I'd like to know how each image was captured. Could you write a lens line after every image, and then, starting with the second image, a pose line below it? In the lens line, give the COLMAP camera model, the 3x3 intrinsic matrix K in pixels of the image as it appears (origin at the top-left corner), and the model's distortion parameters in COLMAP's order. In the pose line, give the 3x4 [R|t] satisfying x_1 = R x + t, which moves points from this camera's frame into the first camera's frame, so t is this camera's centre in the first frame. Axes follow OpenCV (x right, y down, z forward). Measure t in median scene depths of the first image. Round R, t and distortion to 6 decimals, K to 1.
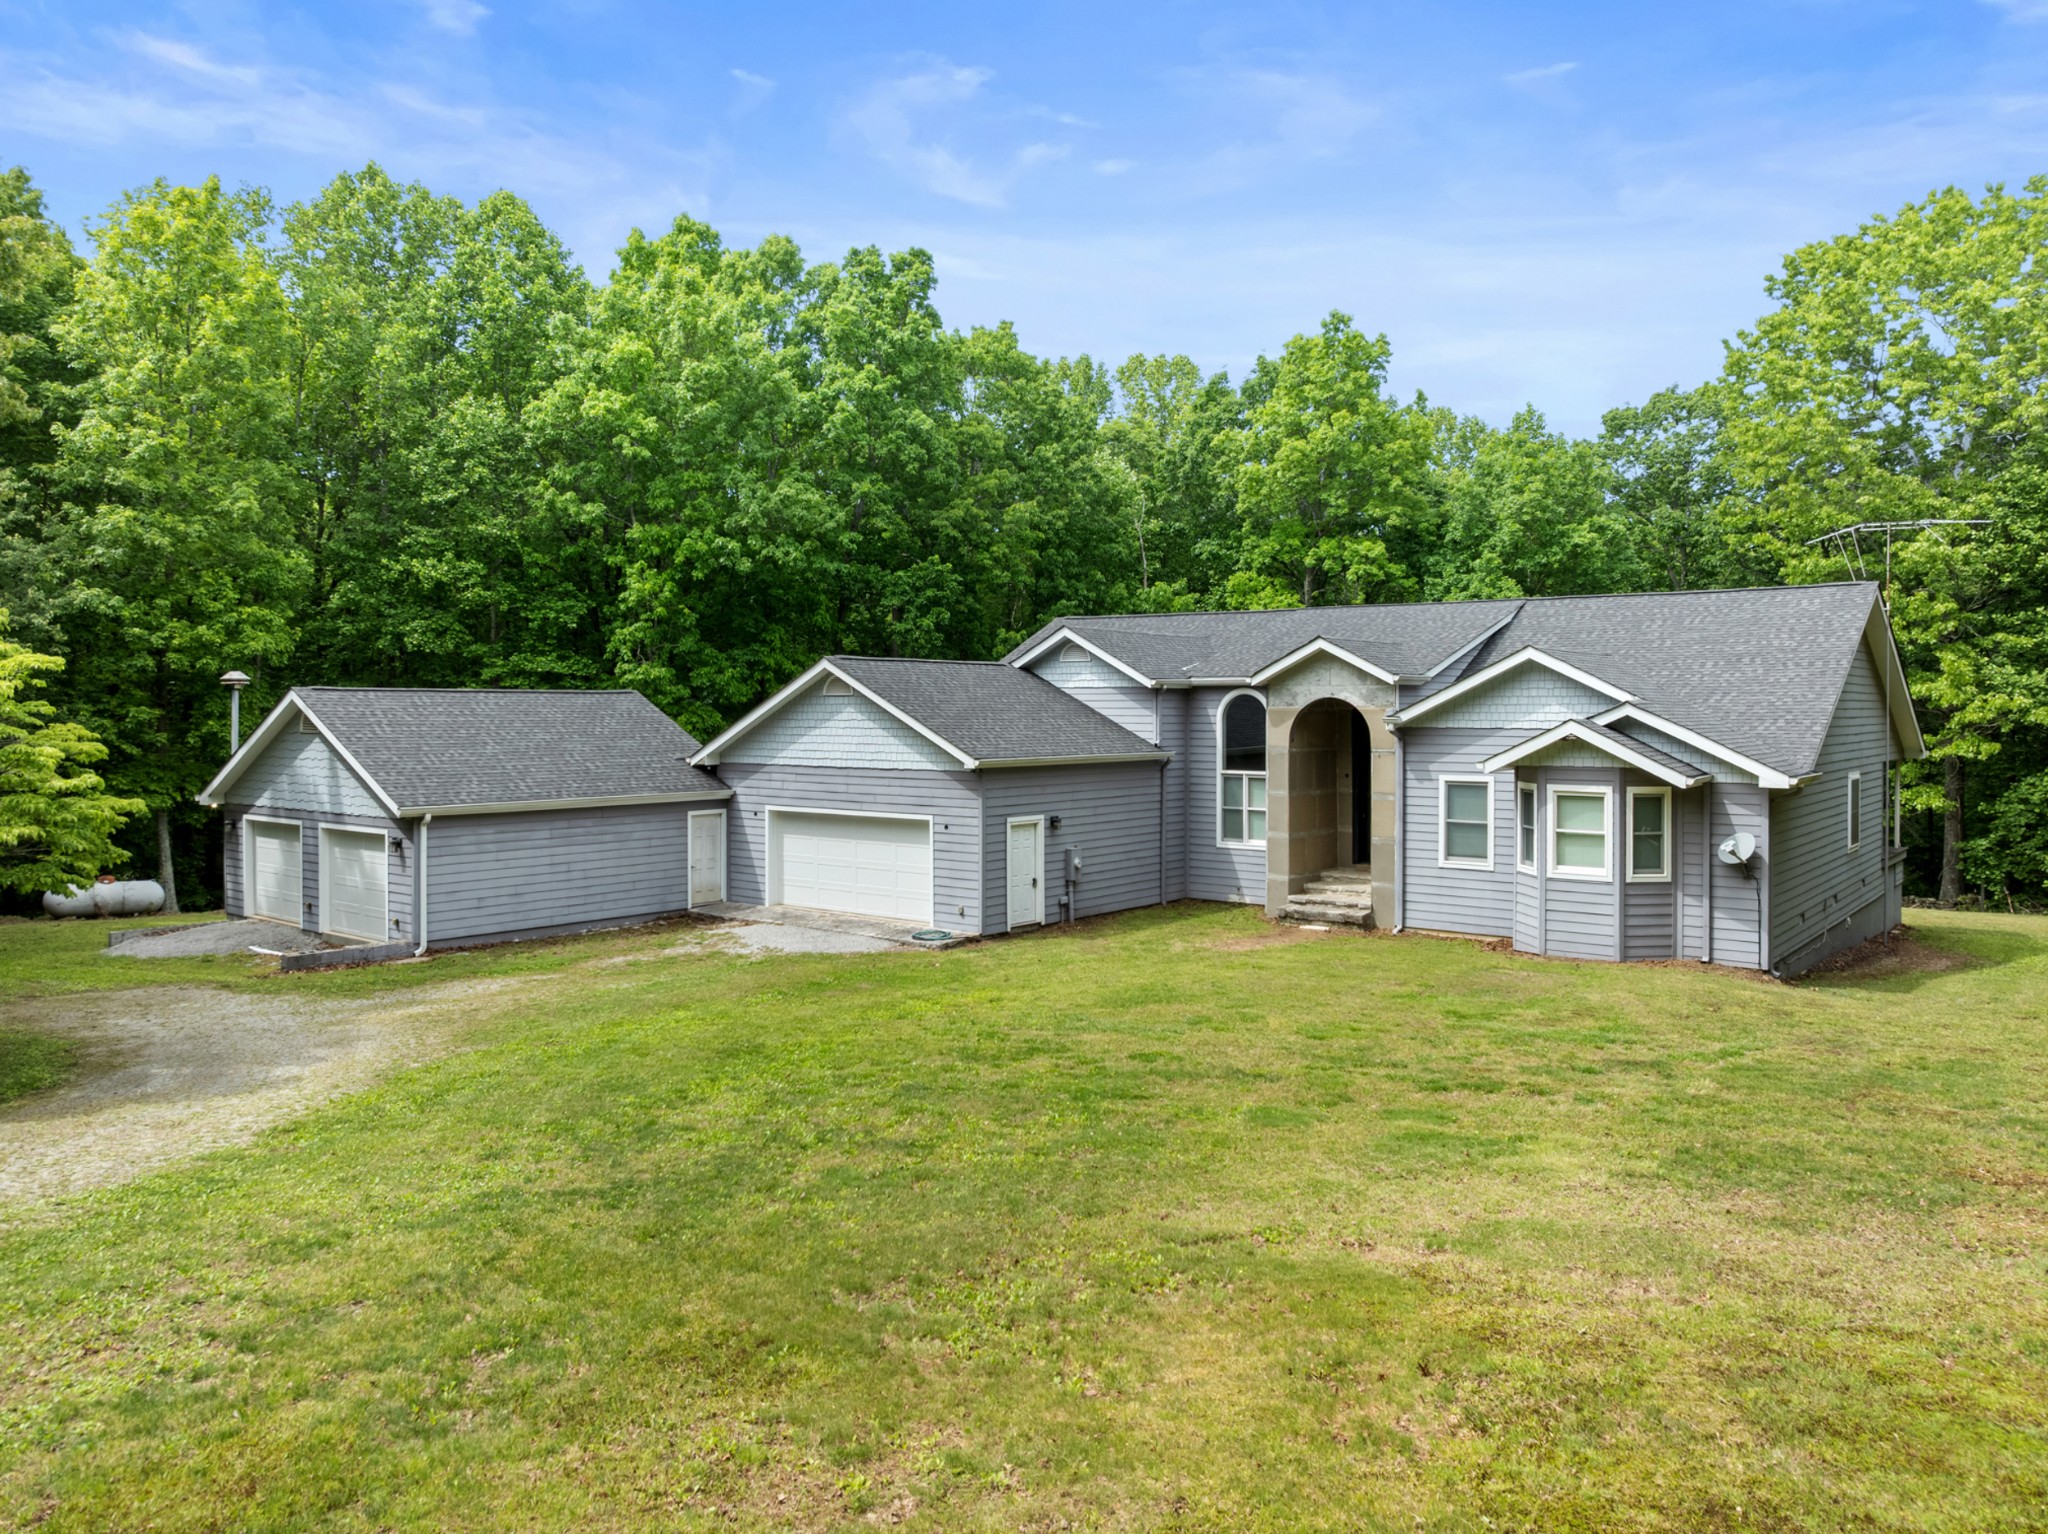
lens RADIAL K [[1443.0, 0, 1029.6], [0, 1443.0, 735.3], [0, 0, 1]] dist [-0.055325, 0.021876]
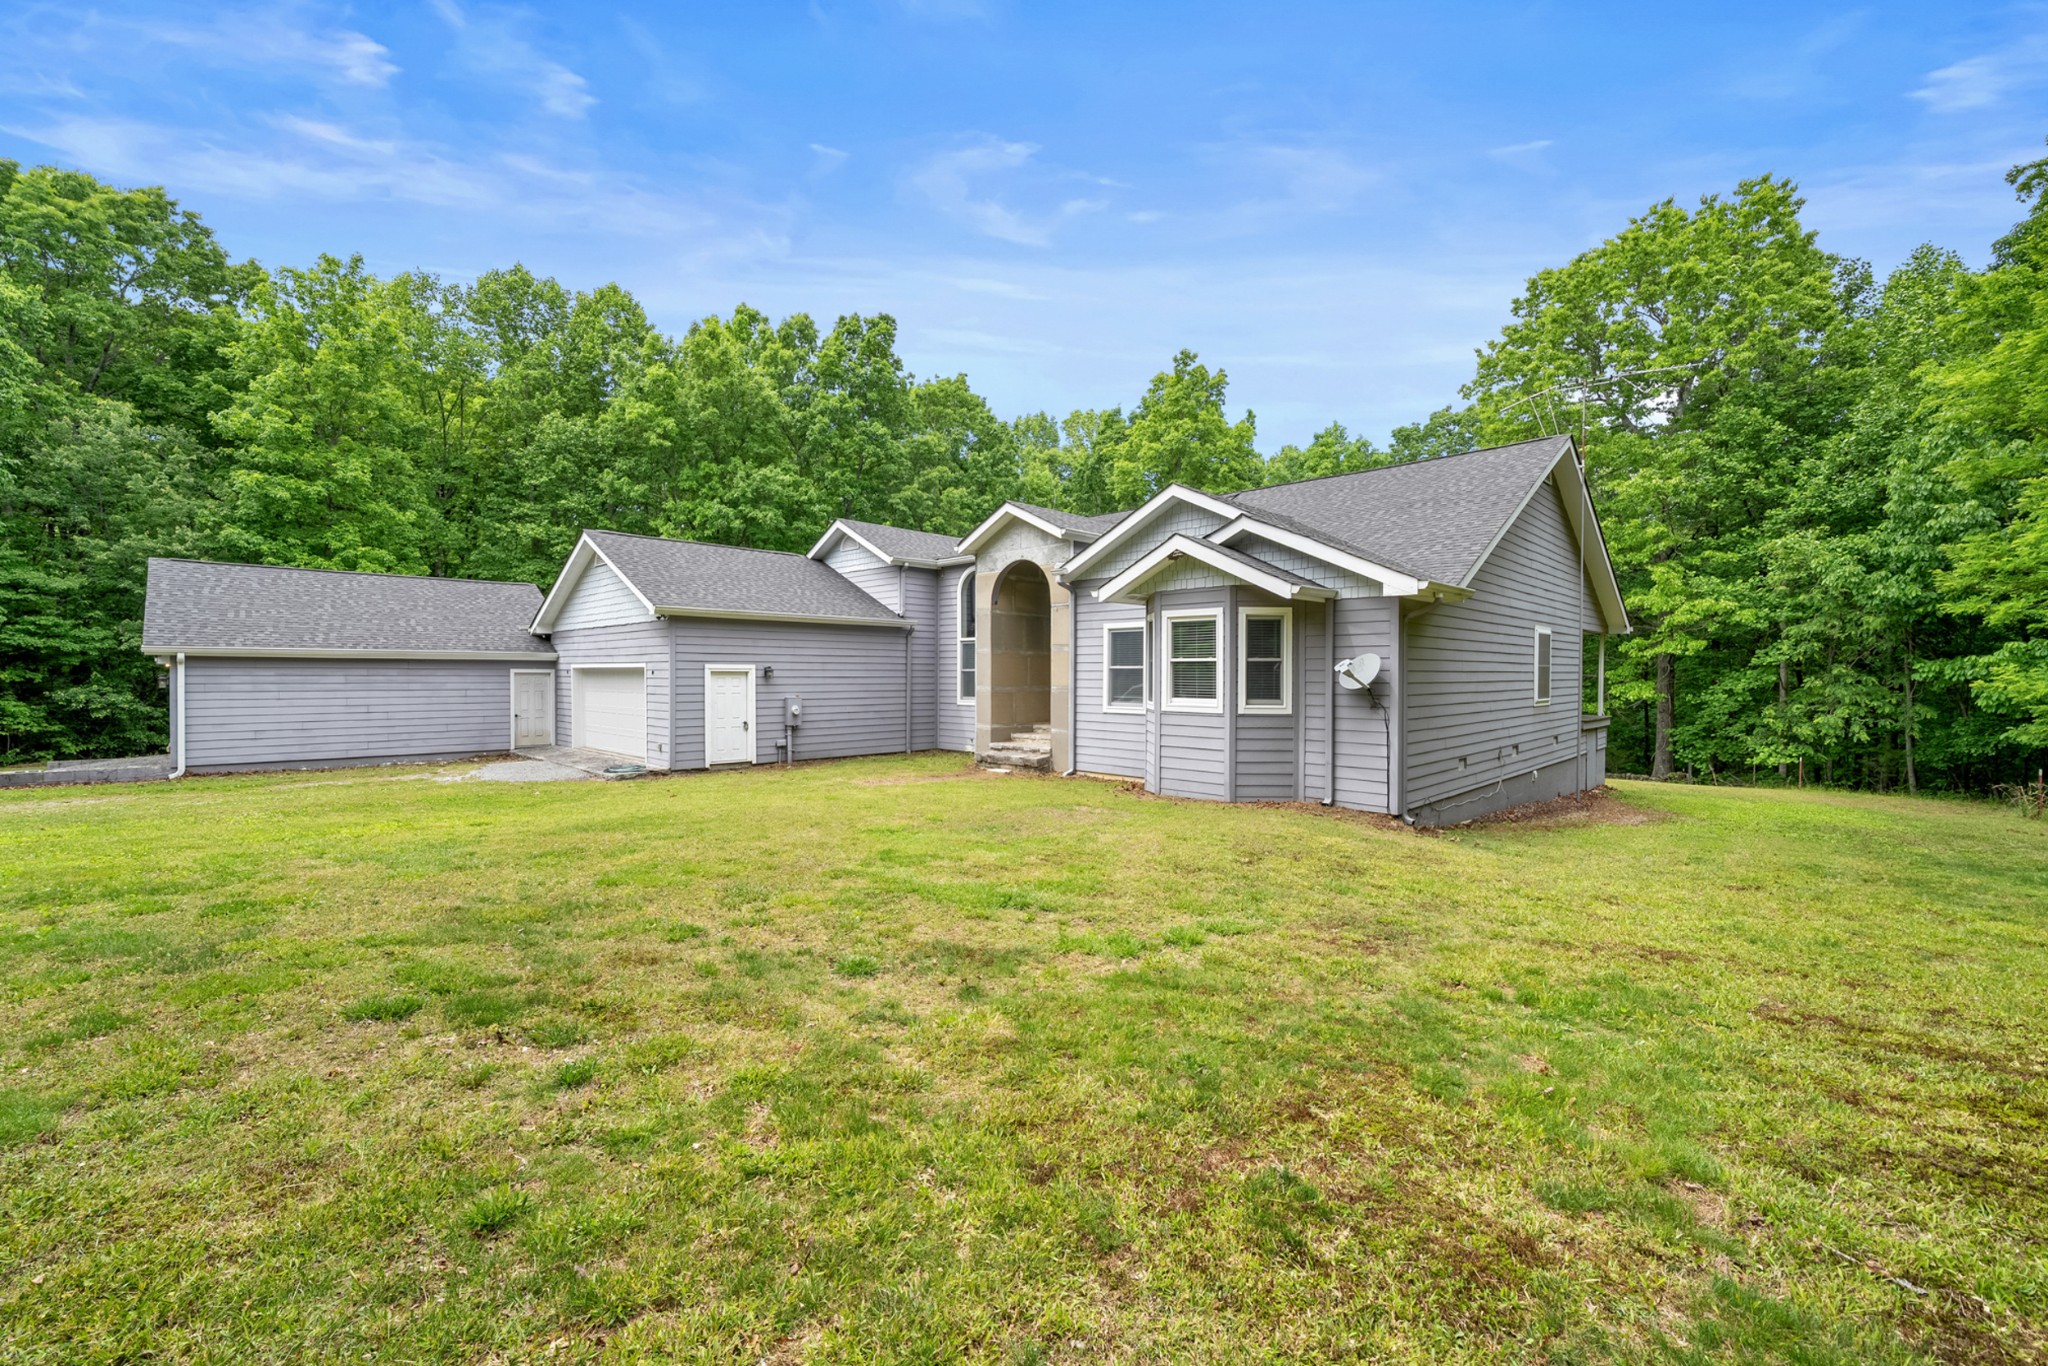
lens RADIAL K [[816.5, 0, 1011.6], [0, 816.5, 690.0], [0, 0, 1]] dist [-0.002578, -0.000602]
pose [[0.994500, 0.005302, -0.104600, 0.240466], [-0.005102, 0.999985, 0.002173, 0.063875], [0.104610, -0.001627, 0.994512, 0.348177]]
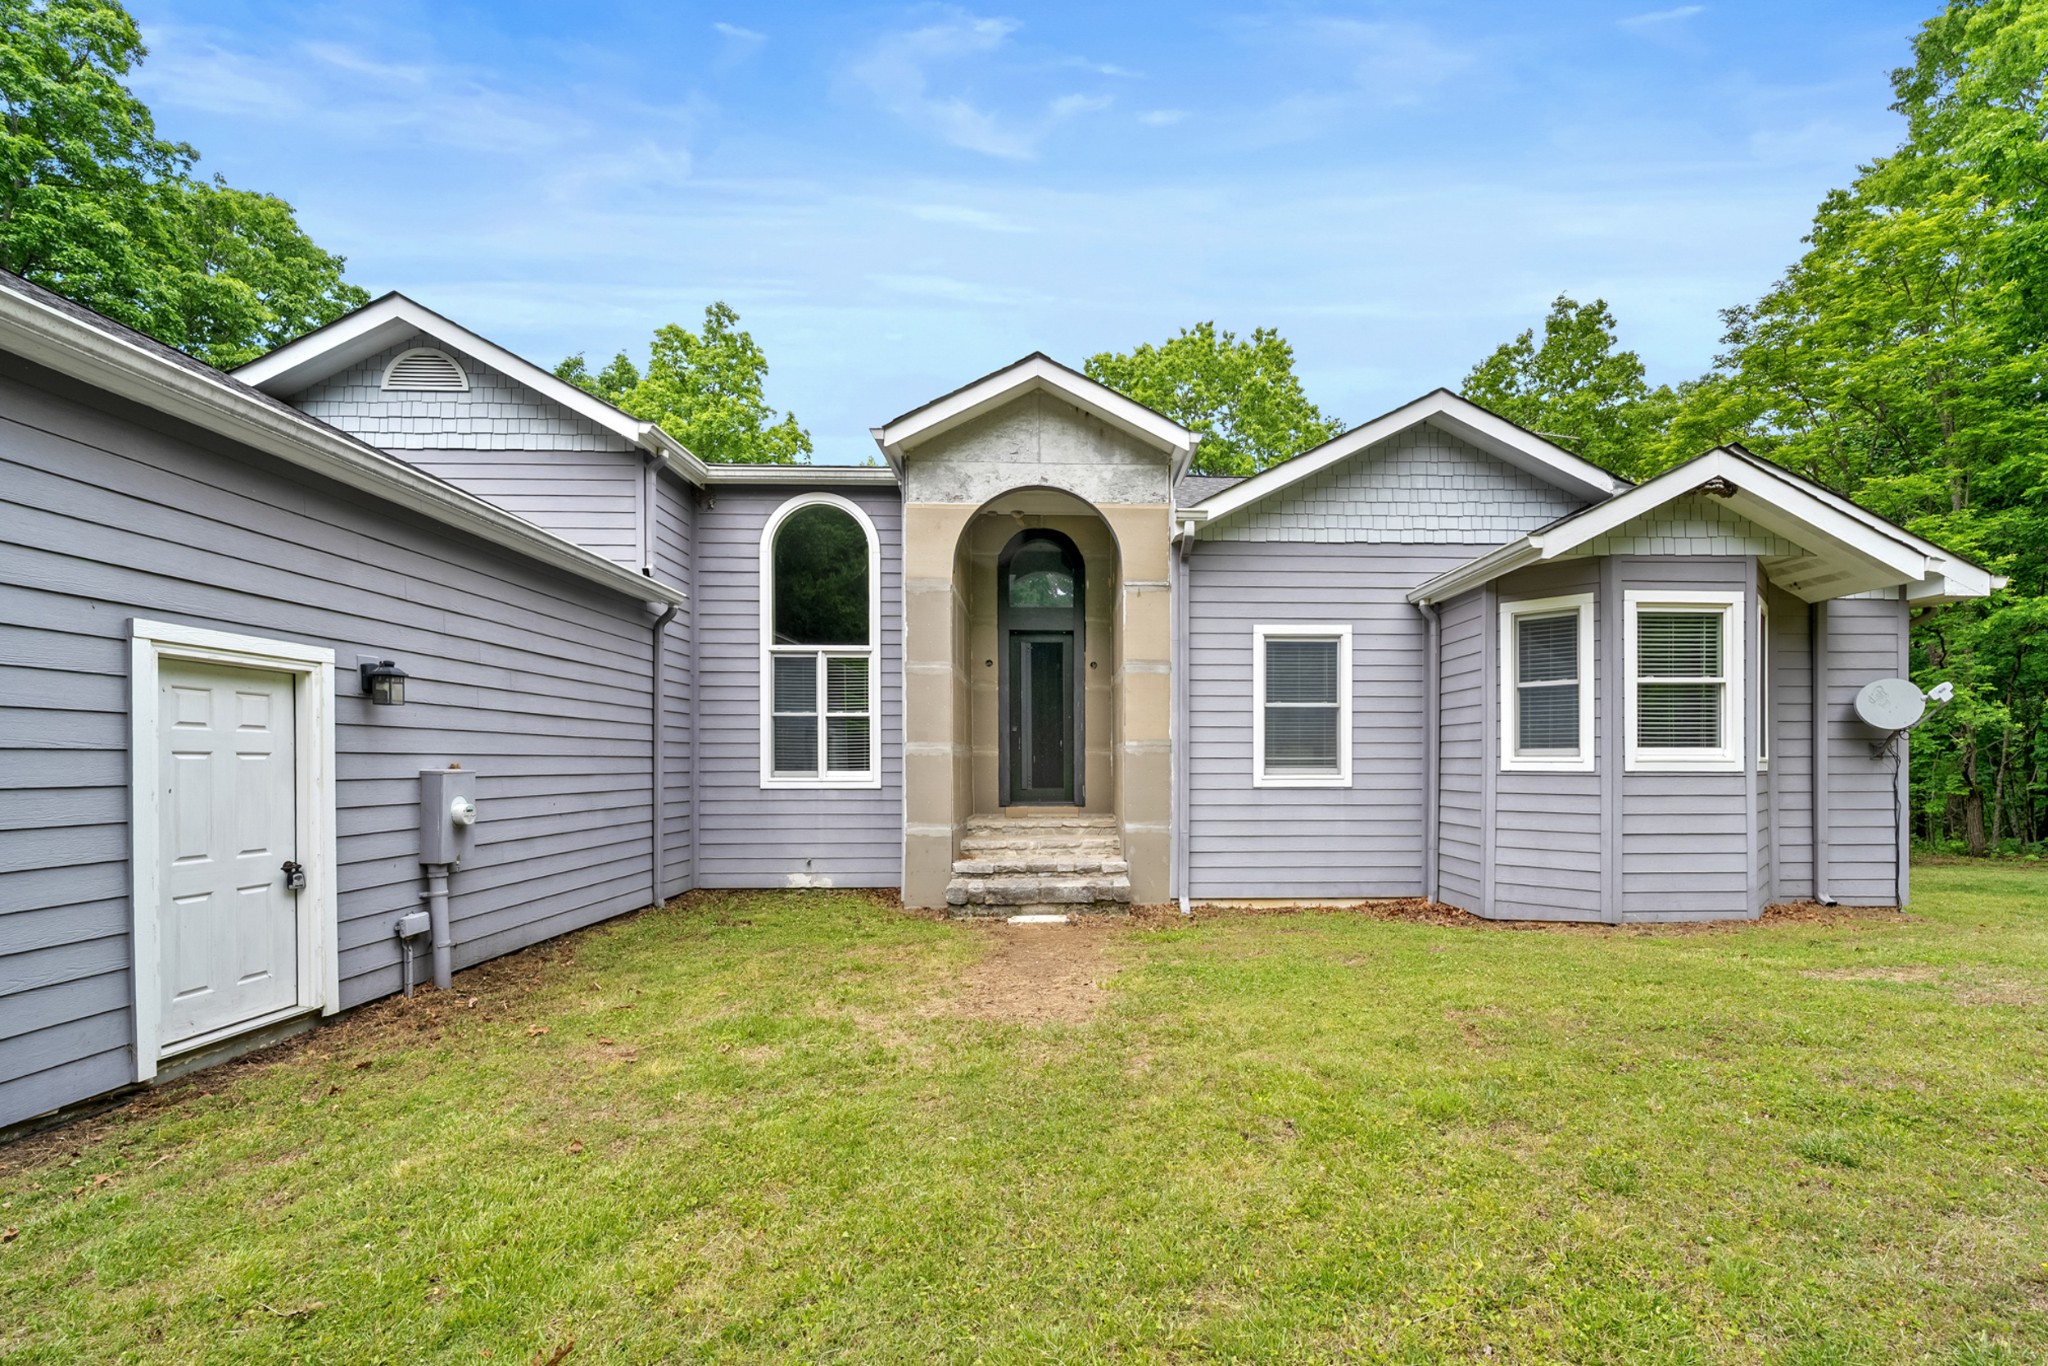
lens RADIAL K [[879.3, 0, 1095.1], [0, 879.3, 763.8], [0, 0, 1]] dist [0.001519, 0.000180]
pose [[0.752697, -0.001693, 0.658365, 0.007529], [0.012991, 0.999840, -0.012282, 0.073647], [-0.658239, 0.017797, 0.752598, 0.667858]]
